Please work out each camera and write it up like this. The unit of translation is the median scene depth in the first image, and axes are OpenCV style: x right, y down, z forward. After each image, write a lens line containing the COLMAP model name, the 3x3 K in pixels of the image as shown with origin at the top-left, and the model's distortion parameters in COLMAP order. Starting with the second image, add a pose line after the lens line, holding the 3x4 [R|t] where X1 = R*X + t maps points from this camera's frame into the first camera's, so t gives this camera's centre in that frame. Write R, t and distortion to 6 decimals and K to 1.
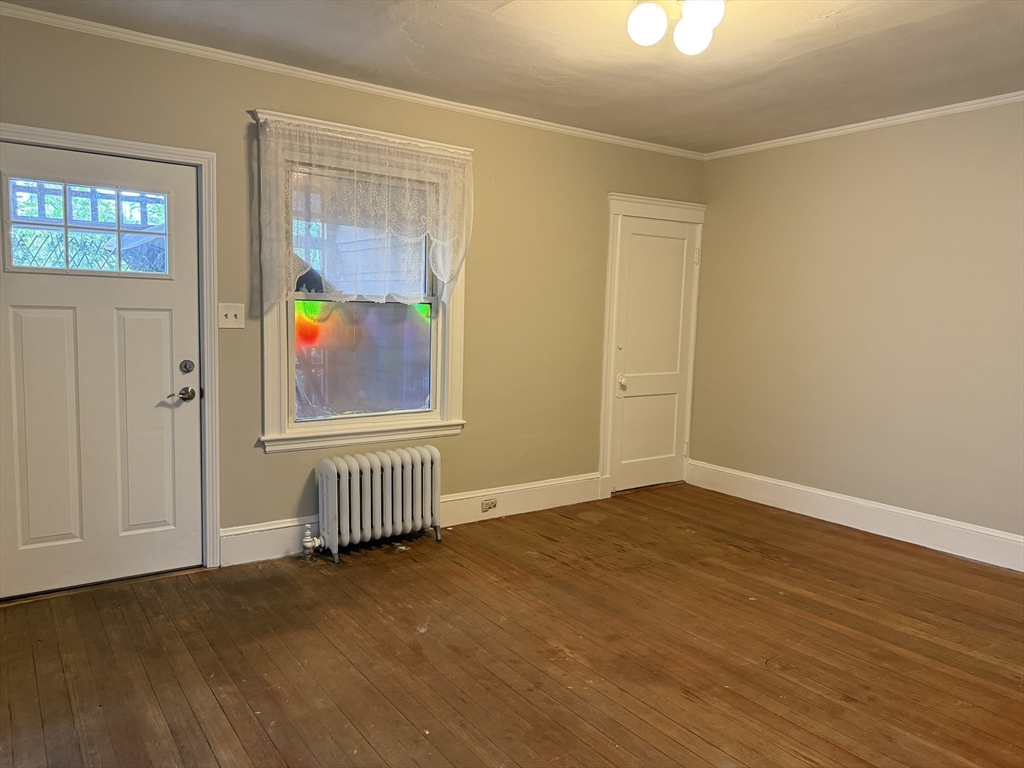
lens RADIAL K [[738.3, 0, 512.0], [0, 738.3, 384.0], [0, 0, 1]] dist [0.092546, -0.000794]
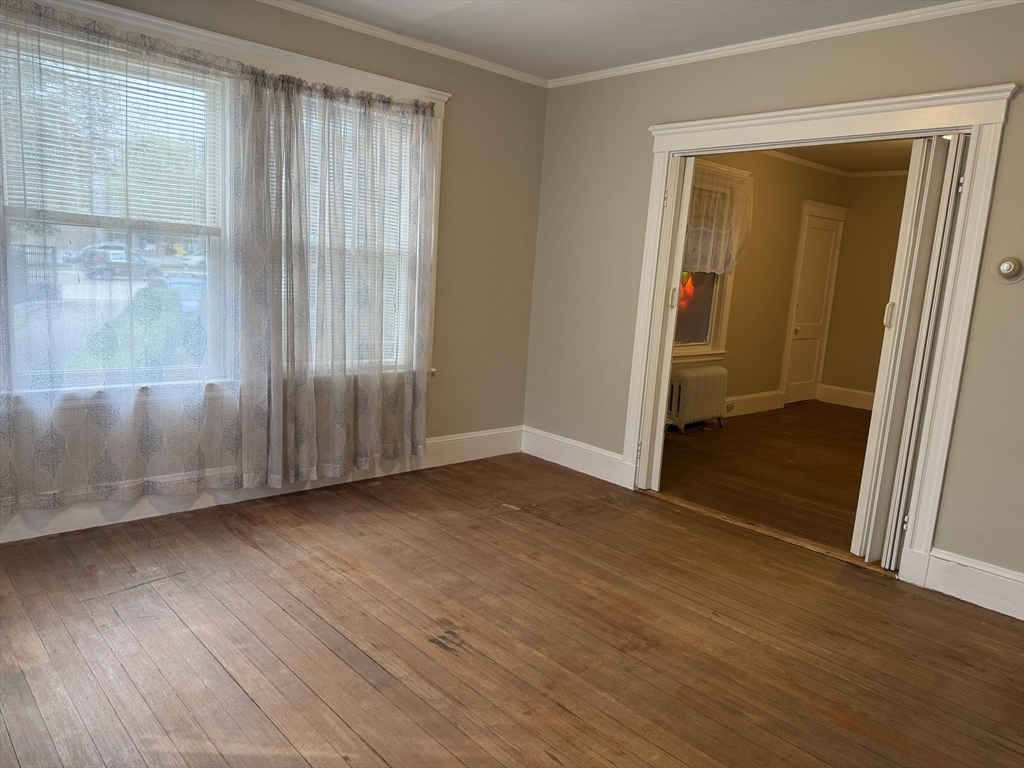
lens RADIAL K [[729.5, 0, 512.0], [0, 729.5, 384.0], [0, 0, 1]] dist [0.027617, -0.002205]
pose [[0.992132, 0.015030, 0.124287, -0.605711], [-0.022472, 0.998023, 0.058694, 0.034624], [-0.123159, -0.061025, 0.990509, -0.384935]]
